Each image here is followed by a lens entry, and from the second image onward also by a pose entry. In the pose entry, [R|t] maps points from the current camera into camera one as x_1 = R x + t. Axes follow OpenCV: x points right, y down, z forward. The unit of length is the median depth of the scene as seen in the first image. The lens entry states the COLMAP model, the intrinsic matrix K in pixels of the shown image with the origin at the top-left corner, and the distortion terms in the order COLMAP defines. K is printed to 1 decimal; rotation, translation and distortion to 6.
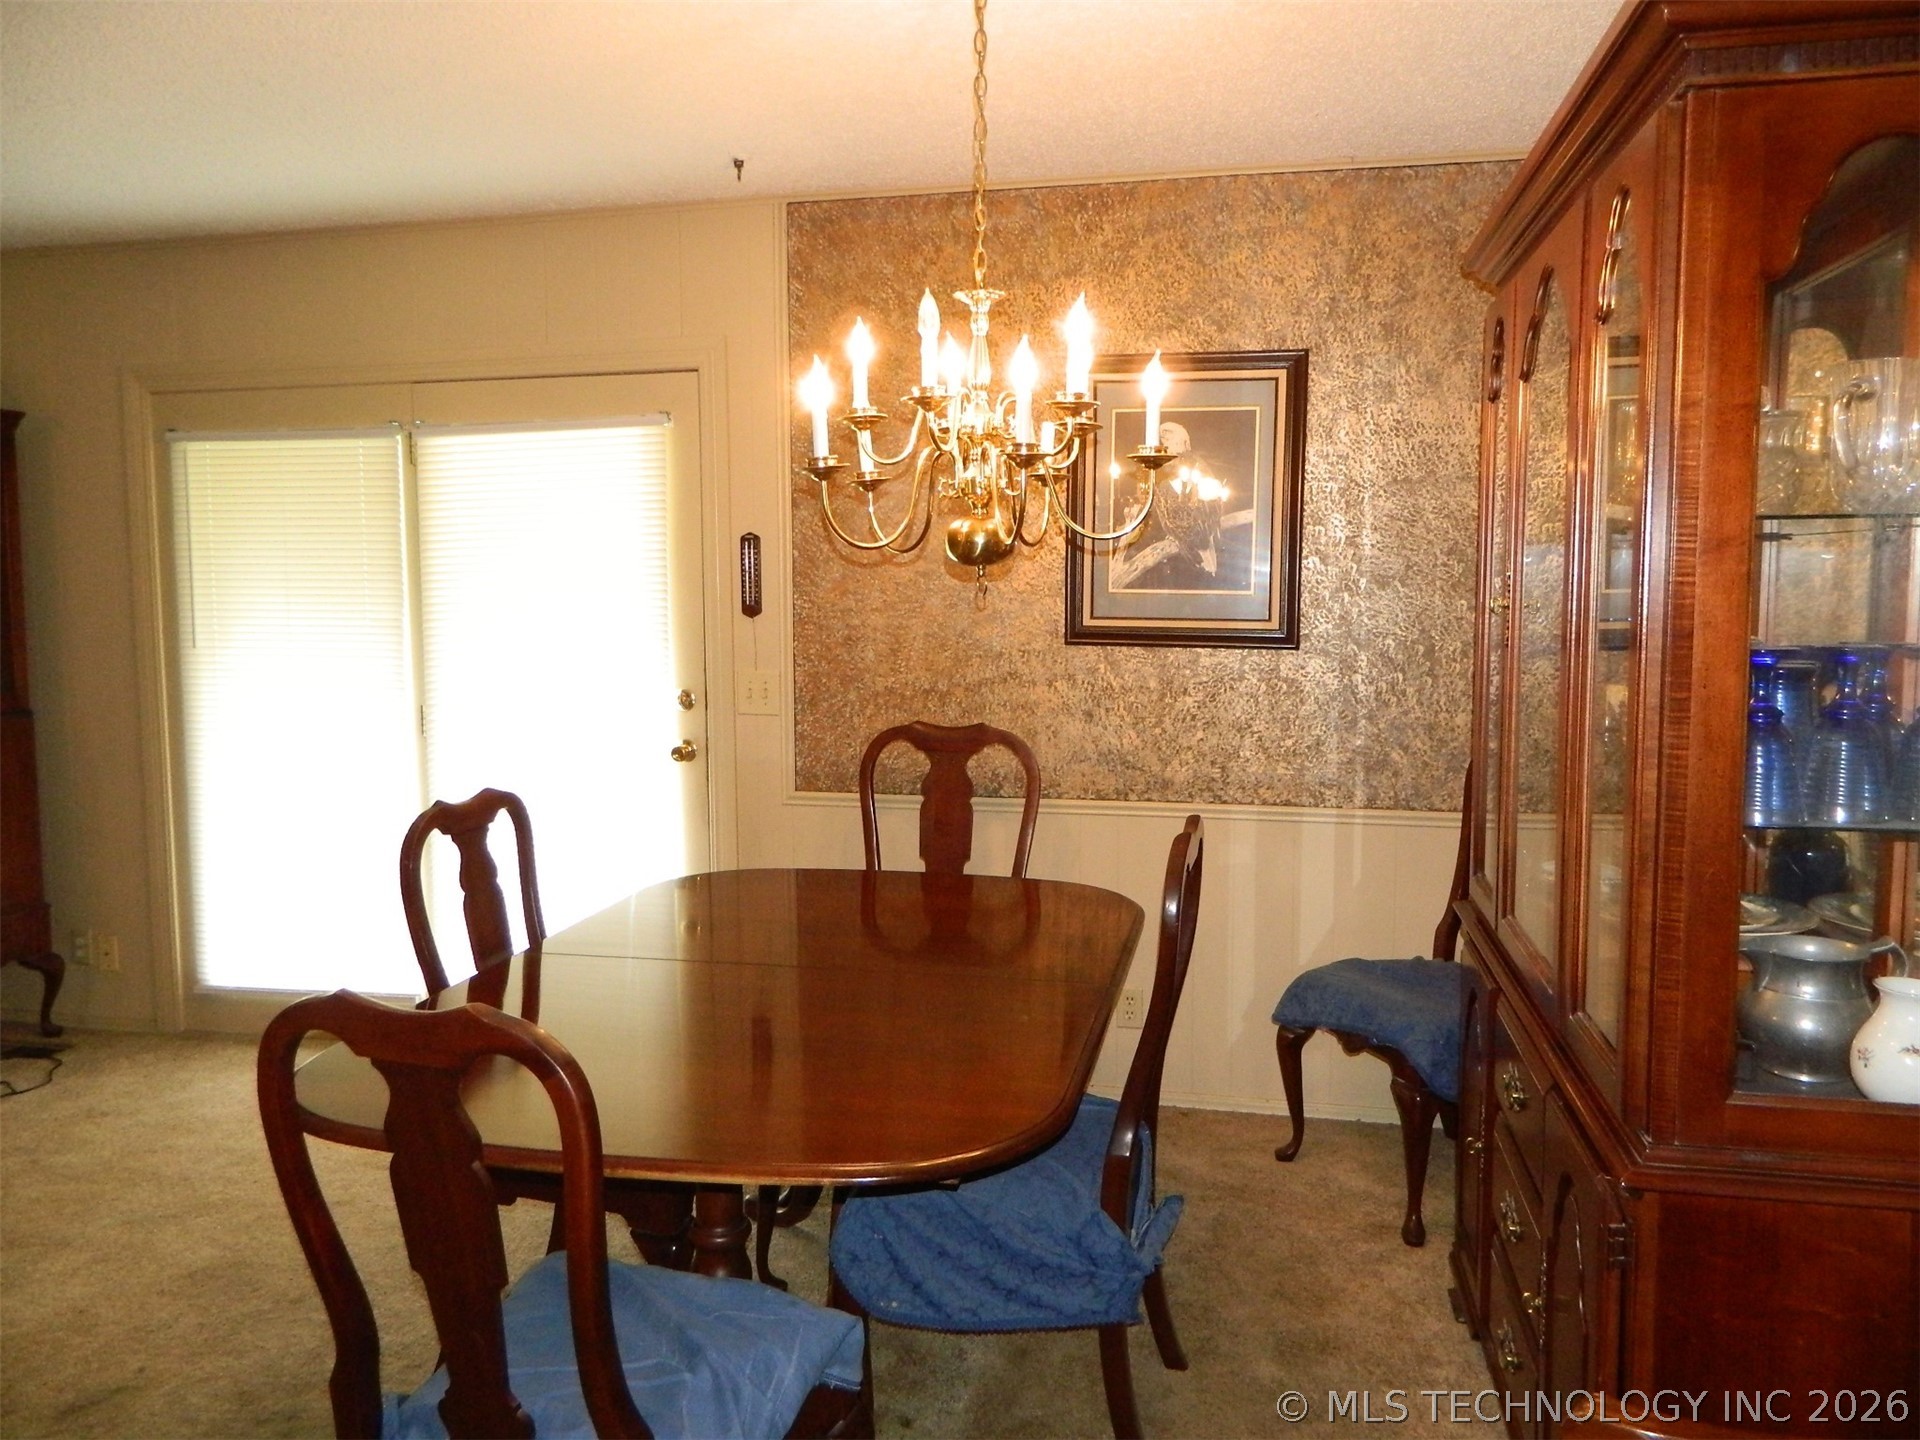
lens RADIAL K [[1426.0, 0, 959.5], [0, 1426.0, 707.6], [0, 0, 1]] dist [0.004357, -0.000482]
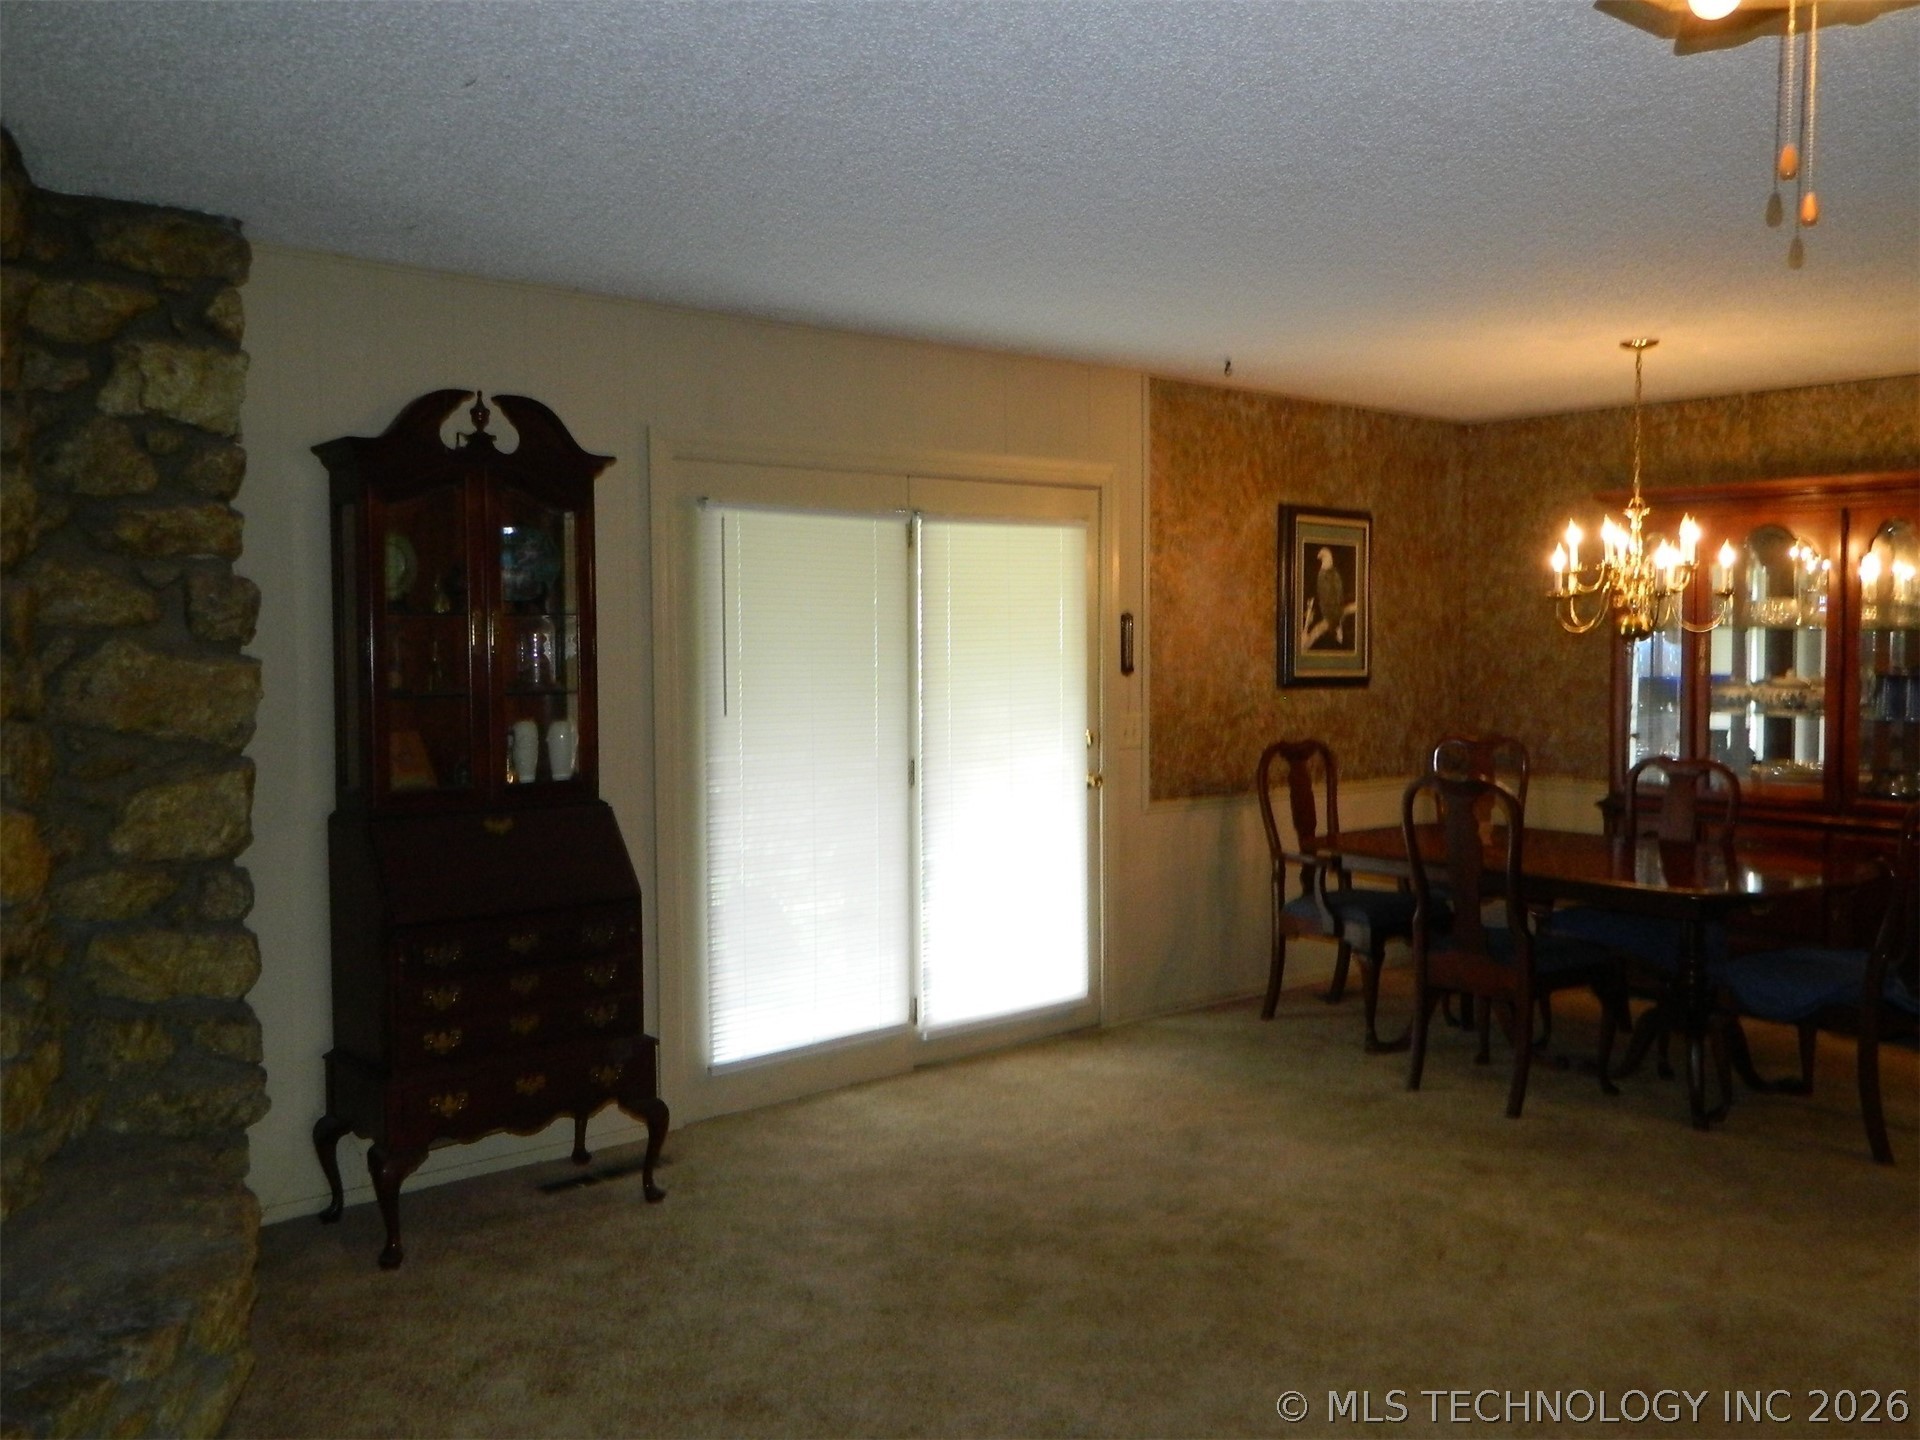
lens RADIAL K [[1594.5, 0, 954.2], [0, 1594.5, 690.2], [0, 0, 1]] dist [0.004866, -0.002460]
pose [[0.600602, -0.025773, 0.799133, -1.559719], [0.071321, 0.997223, -0.021441, -0.031511], [-0.796361, 0.069872, 0.600772, 0.255049]]
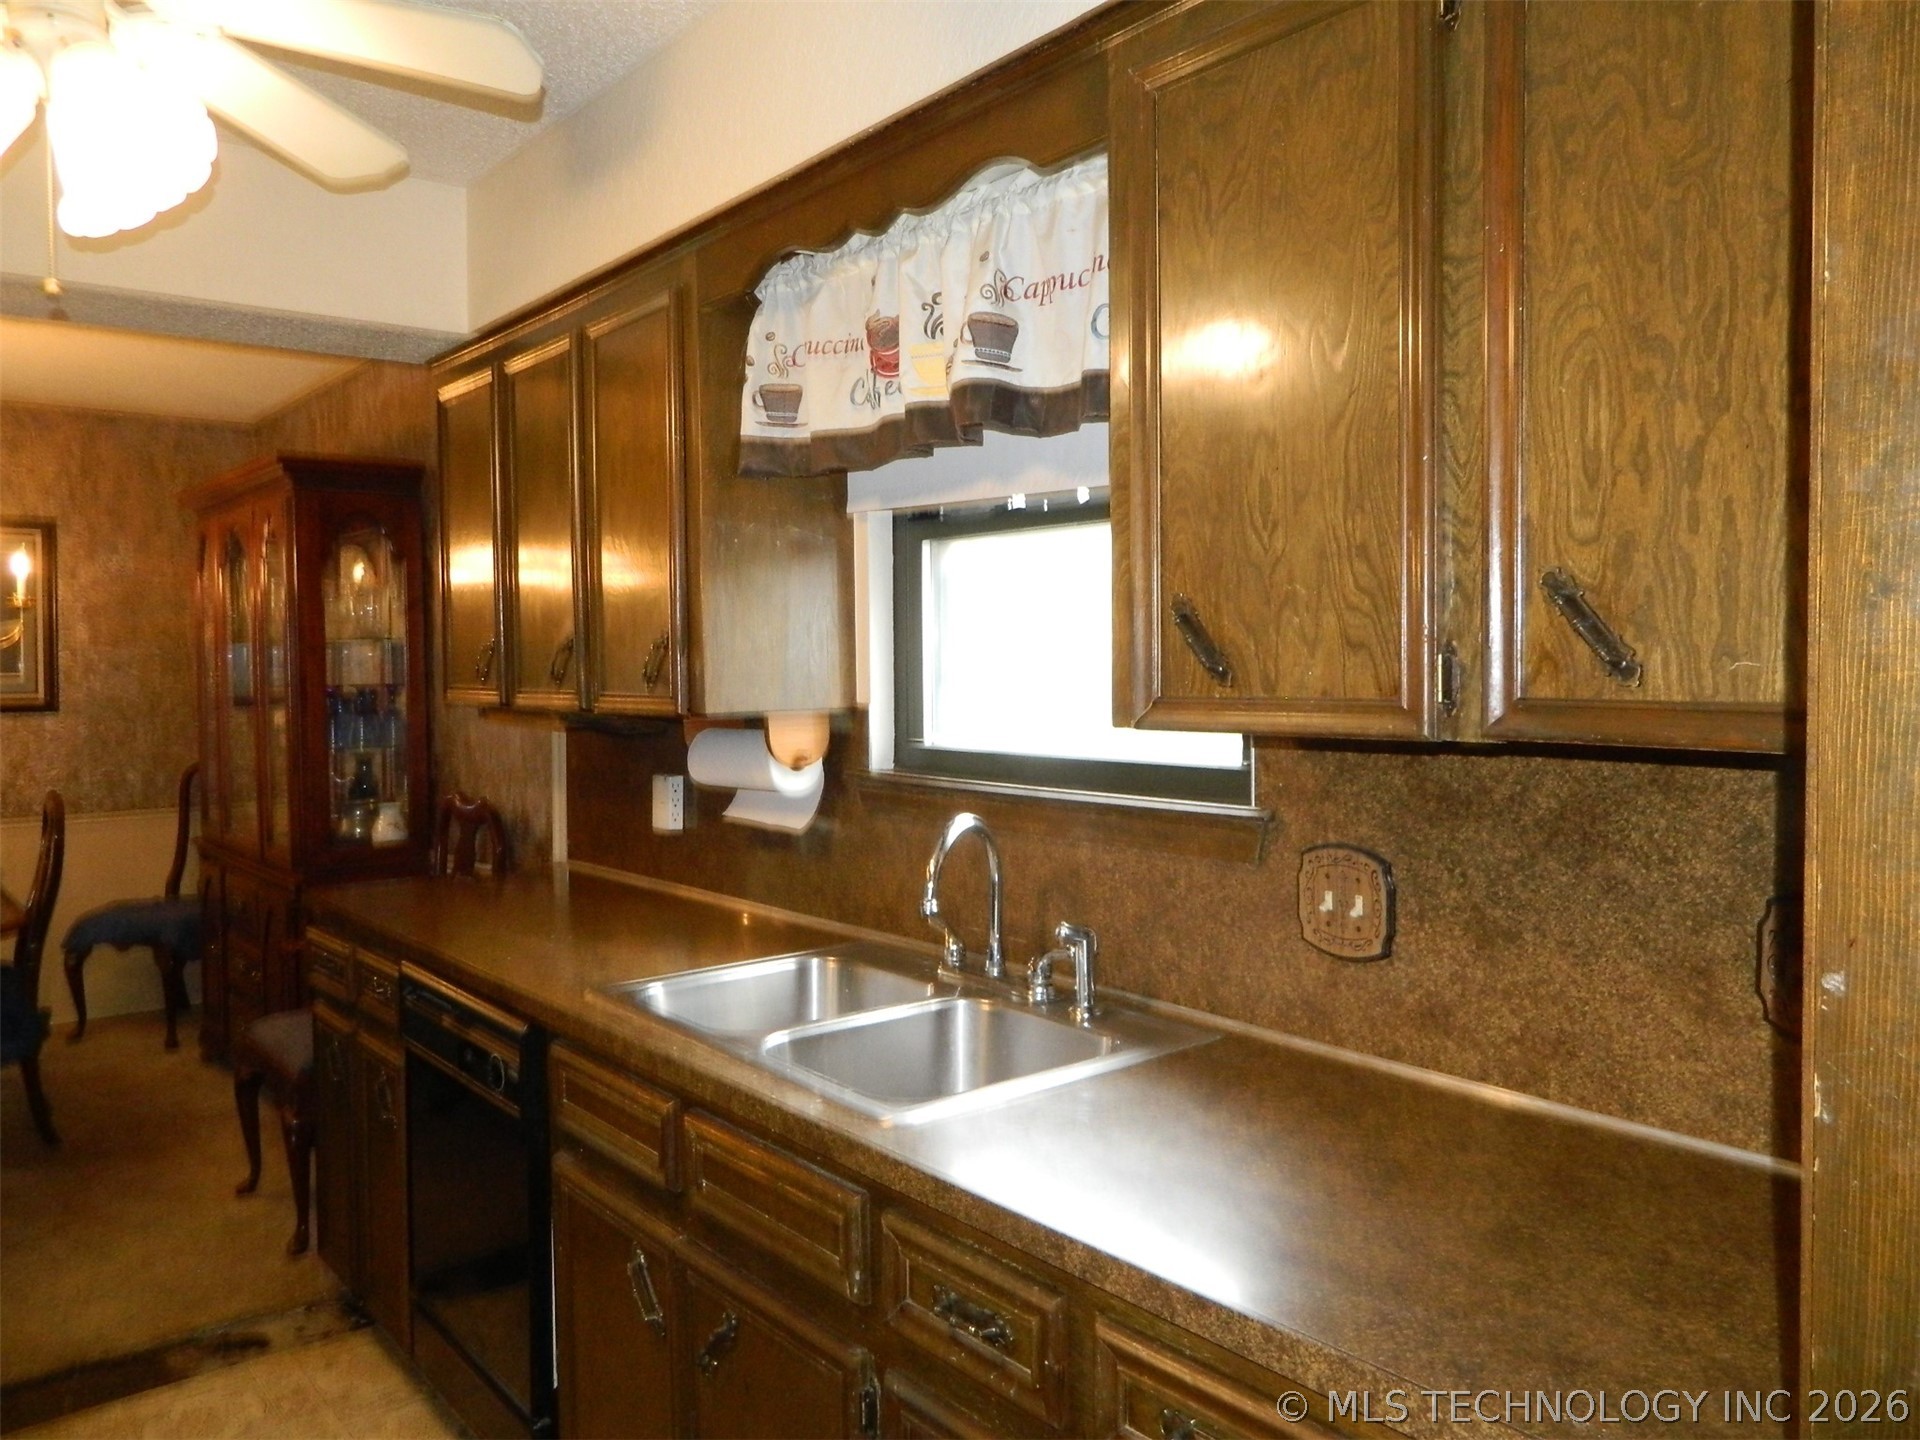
lens RADIAL K [[1426.0, 0, 923.1], [0, 1426.0, 686.5], [0, 0, 1]] dist [0.004357, -0.000482]
pose [[0.640404, -0.022278, 0.767715, -0.341702], [0.082261, 0.995819, -0.039722, 0.069697], [-0.763620, 0.088591, 0.639559, -0.687505]]
